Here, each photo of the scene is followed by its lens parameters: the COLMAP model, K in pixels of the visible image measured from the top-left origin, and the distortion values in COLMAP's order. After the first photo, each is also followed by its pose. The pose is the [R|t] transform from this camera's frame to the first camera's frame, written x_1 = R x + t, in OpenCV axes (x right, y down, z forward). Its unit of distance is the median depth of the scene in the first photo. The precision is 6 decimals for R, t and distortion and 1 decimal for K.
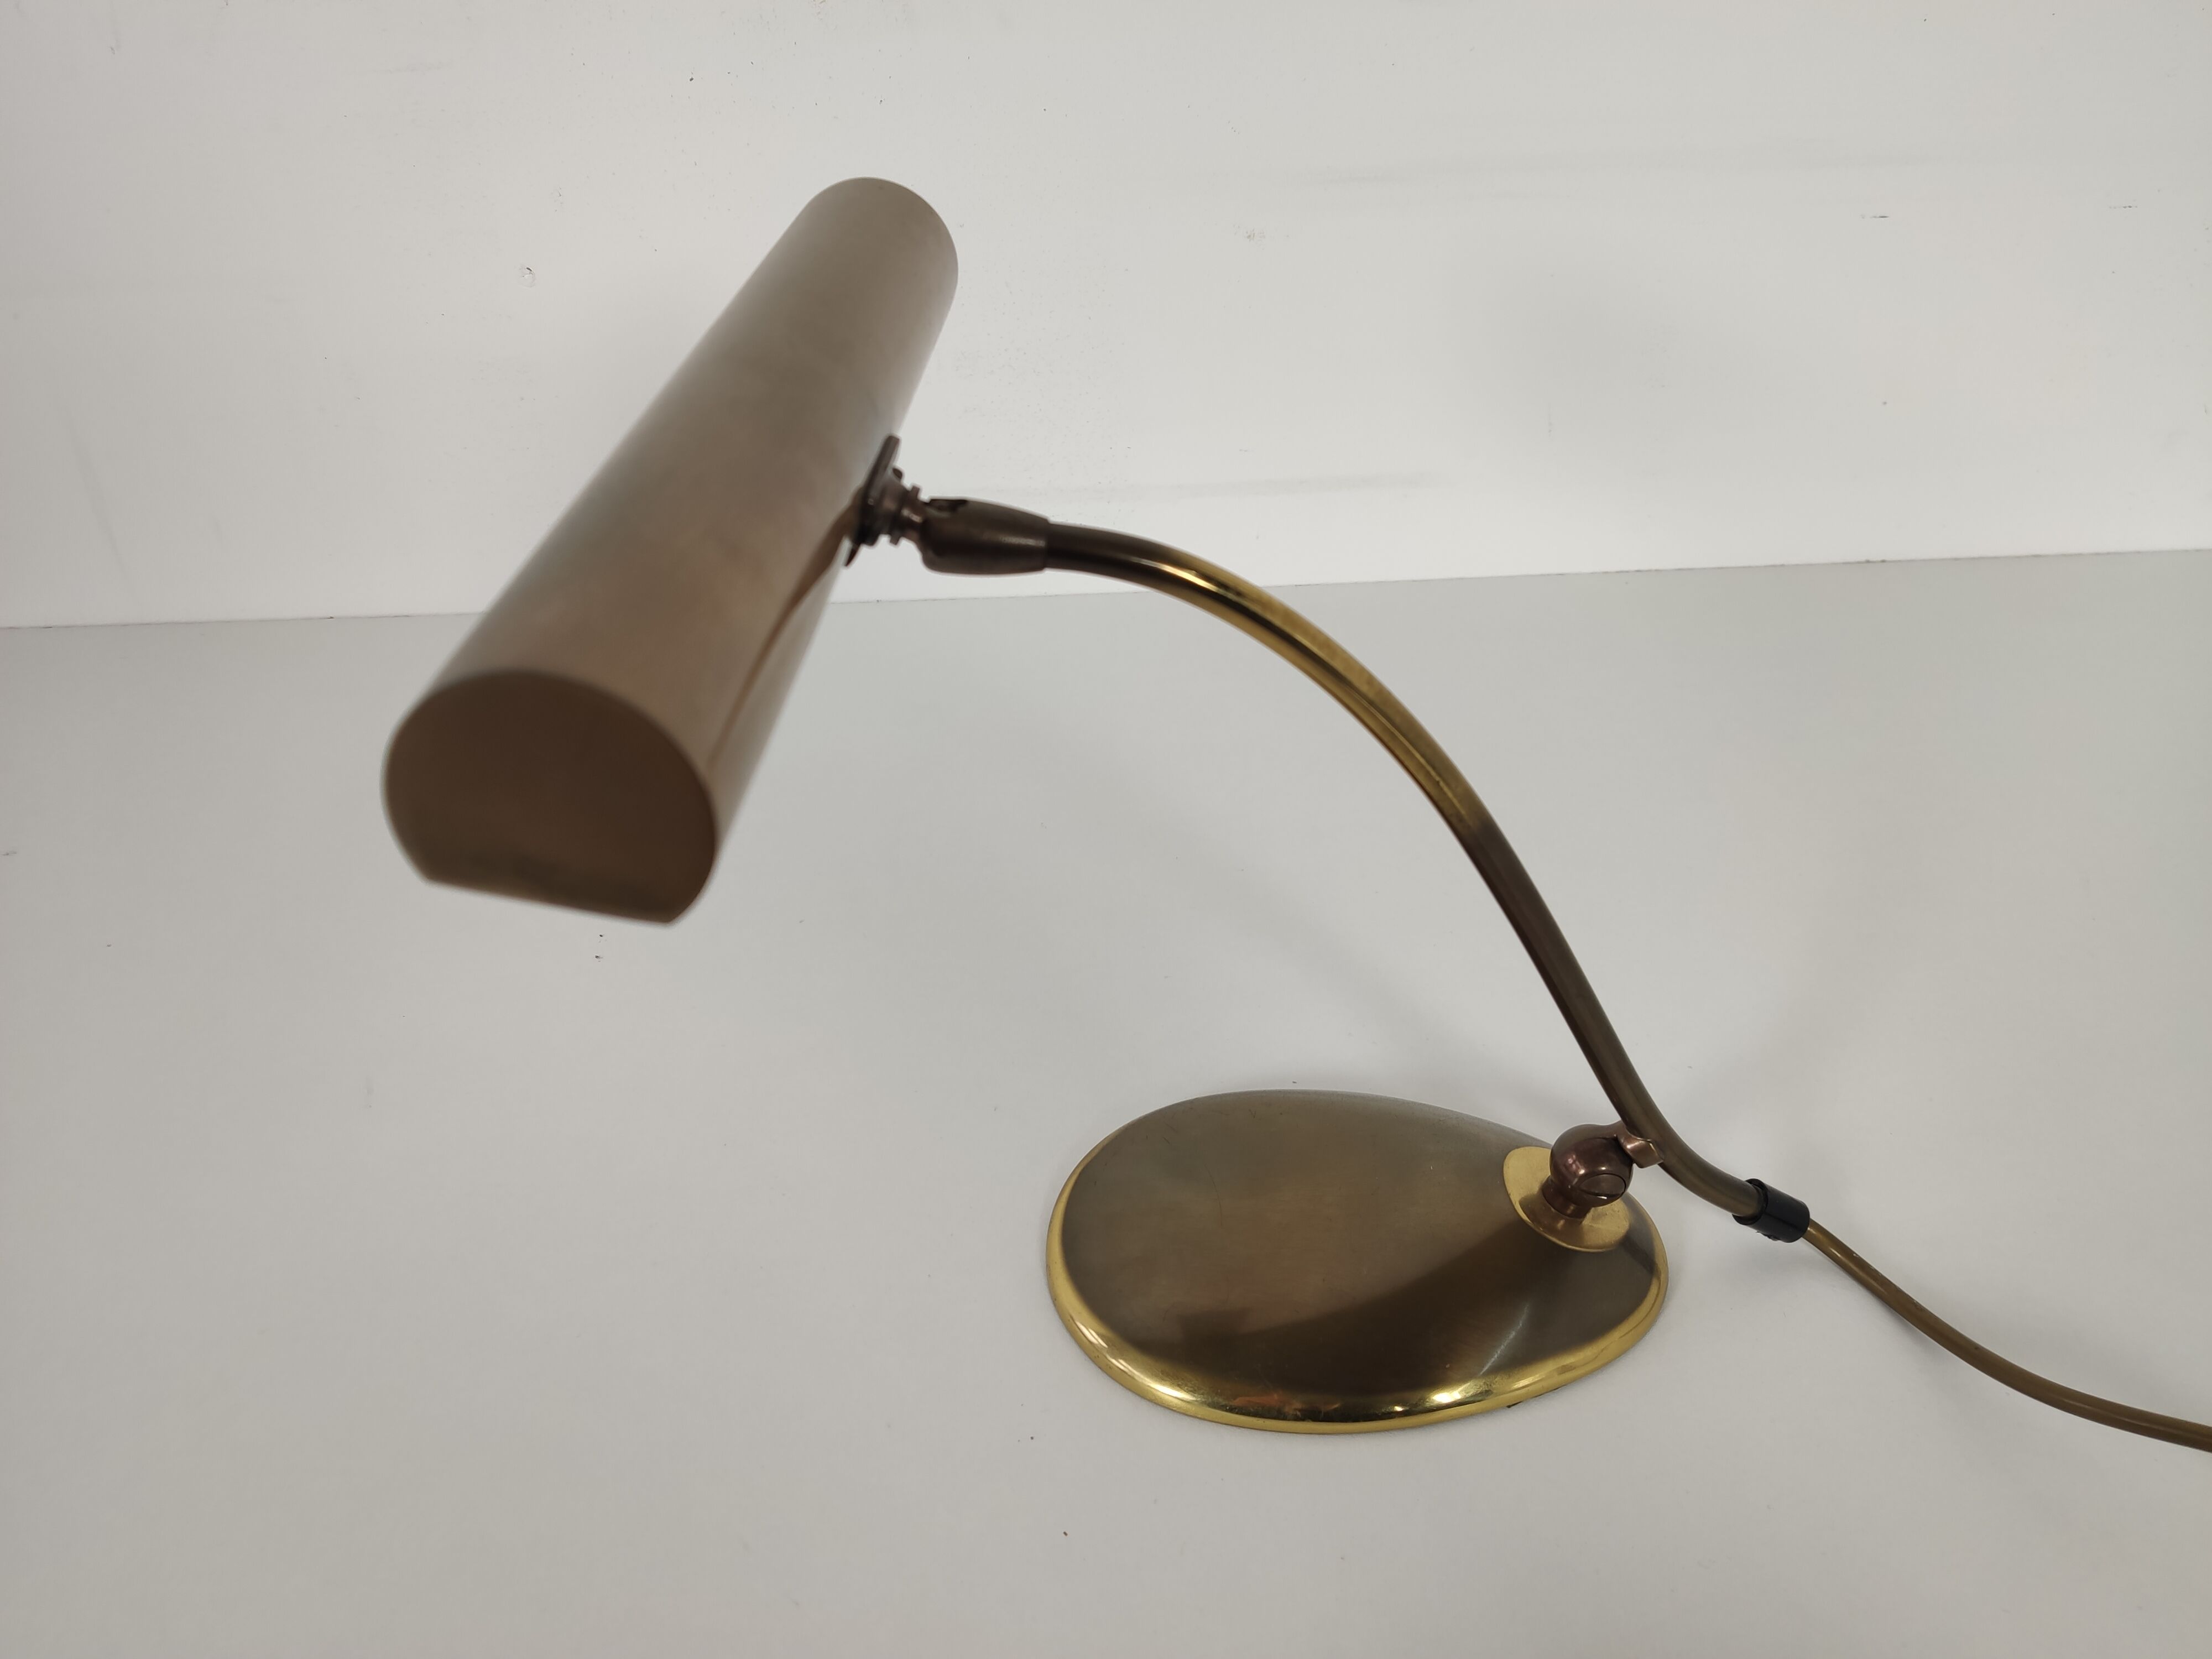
lens RADIAL K [[1752.8, 0, 1106.0], [0, 1752.8, 829.5], [0, 0, 1]] dist [0.093570, -0.167250]
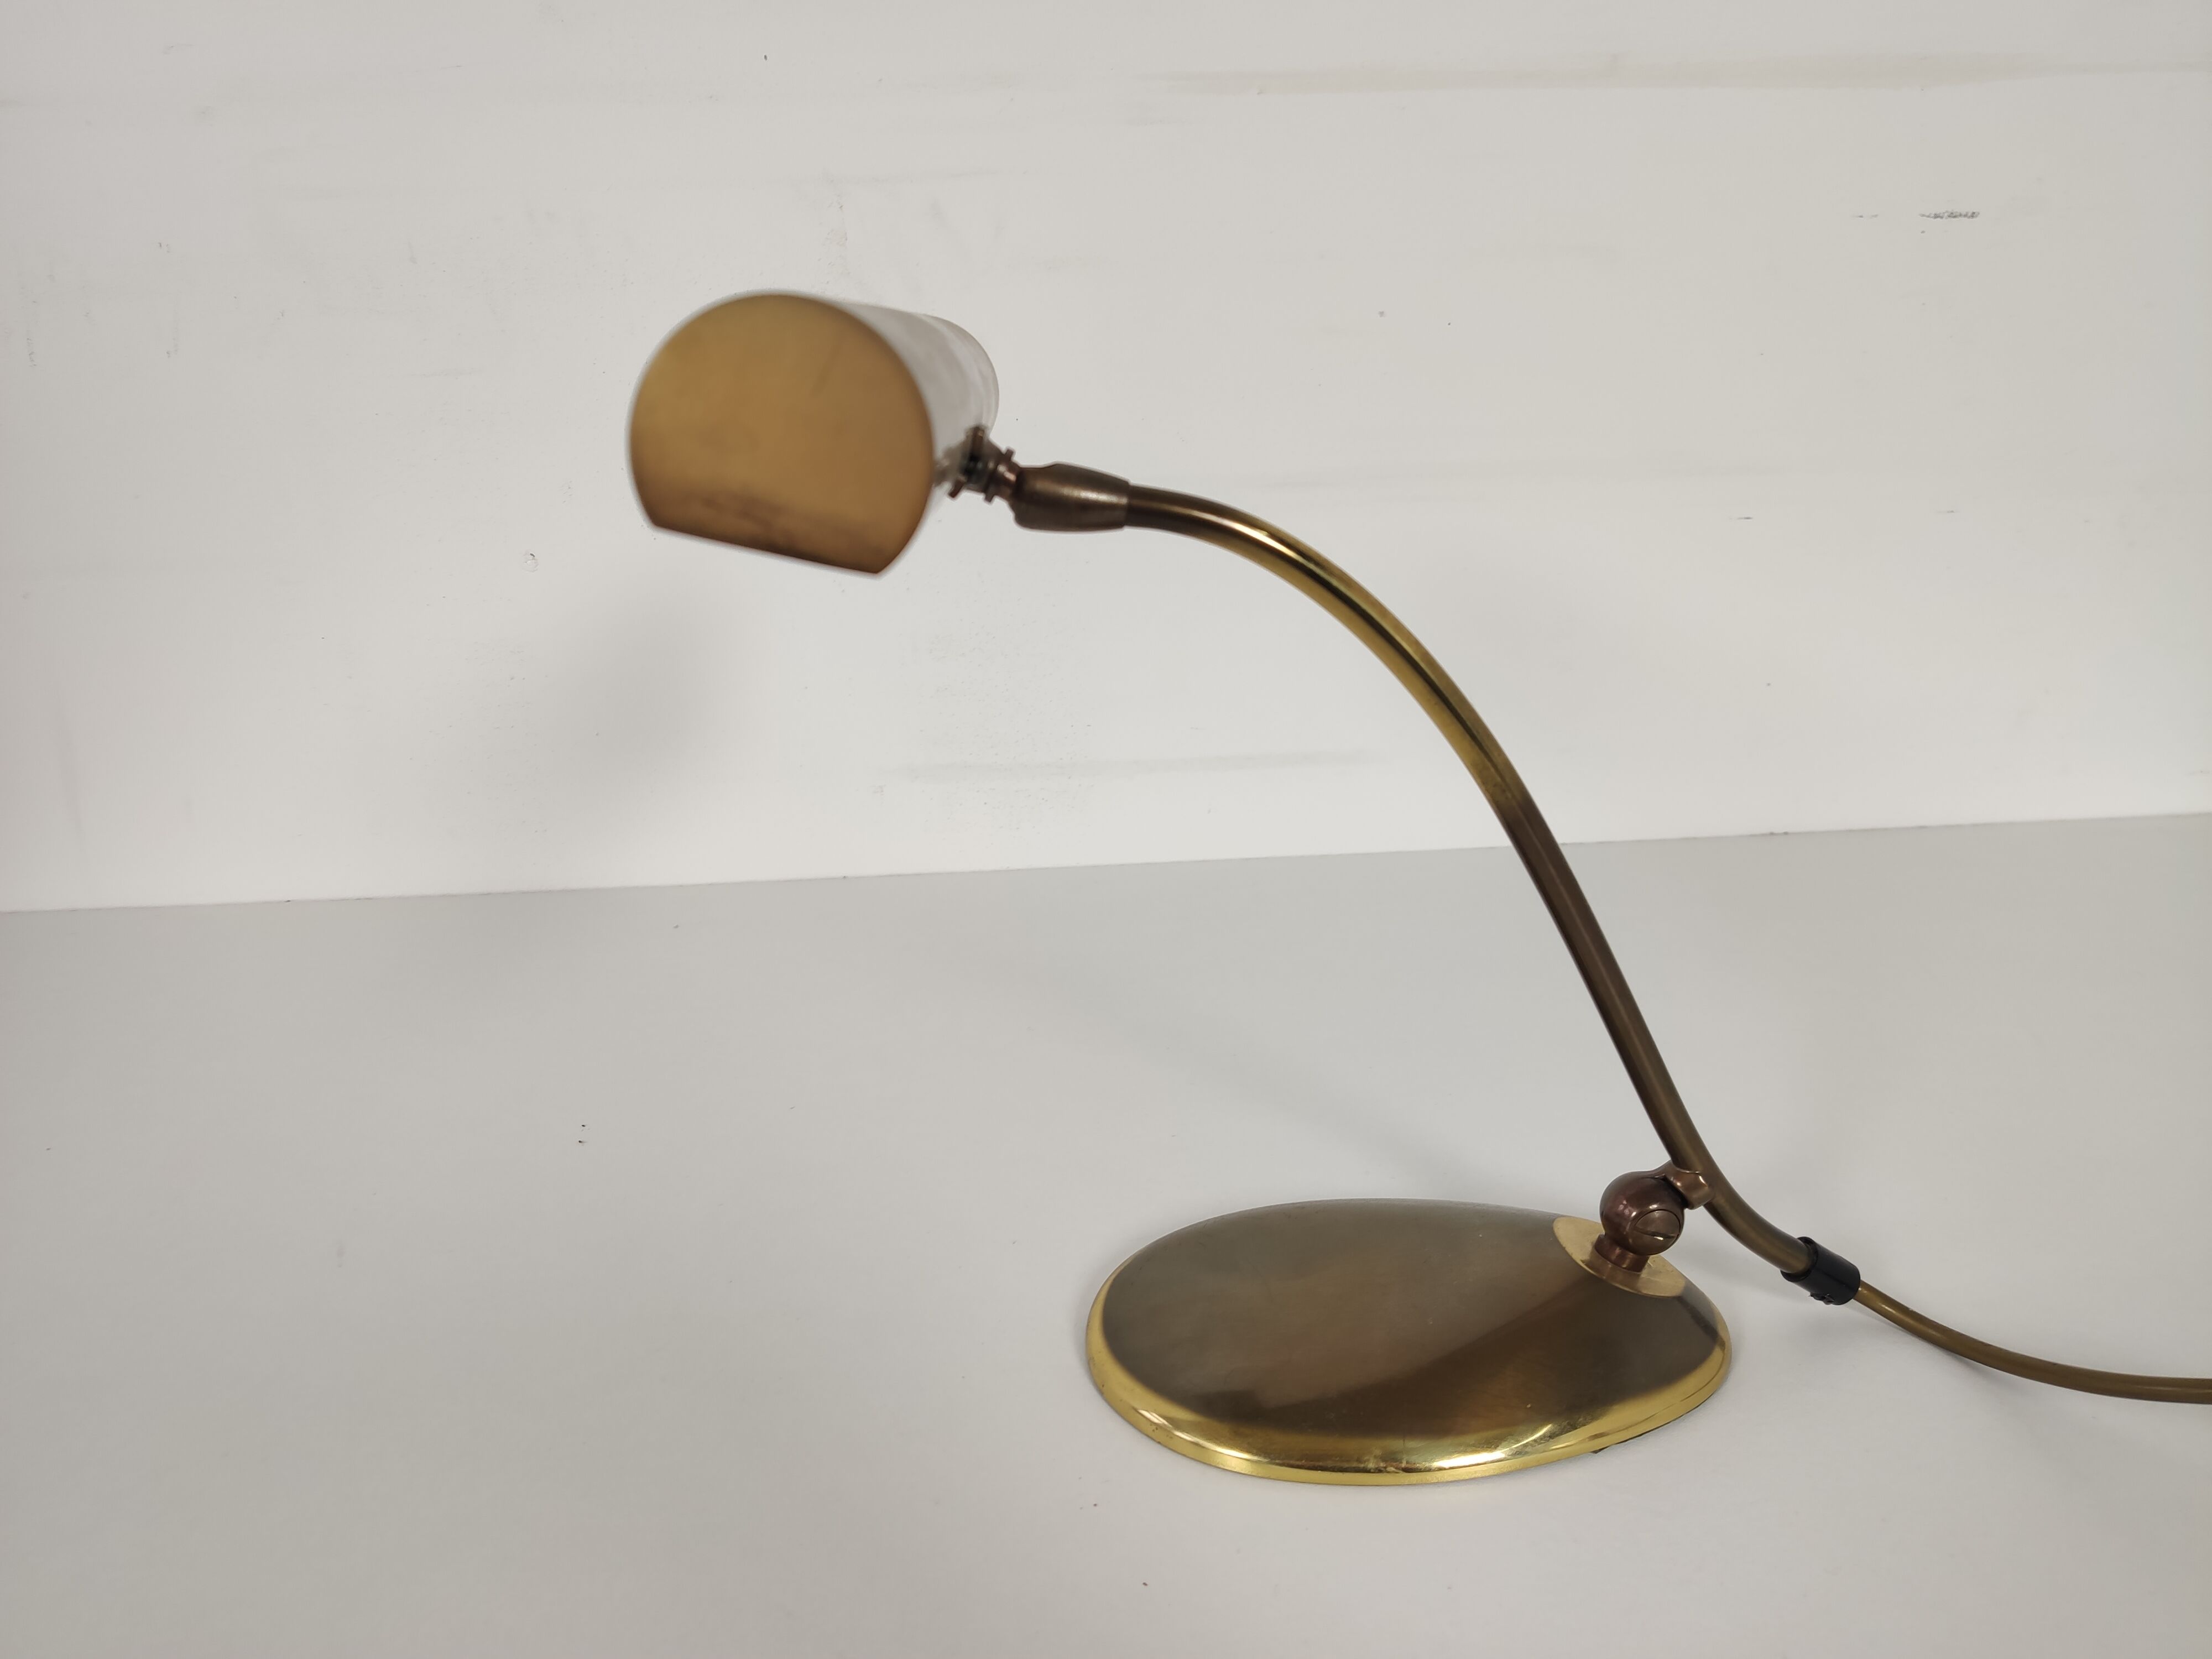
lens RADIAL K [[1752.8, 0, 1106.0], [0, 1752.8, 829.5], [0, 0, 1]] dist [0.093570, -0.167250]
pose [[0.996706, -0.006403, 0.080842, -0.103357], [0.031147, 0.950644, -0.308718, 0.280400], [-0.074876, 0.310219, 0.947712, 0.014412]]
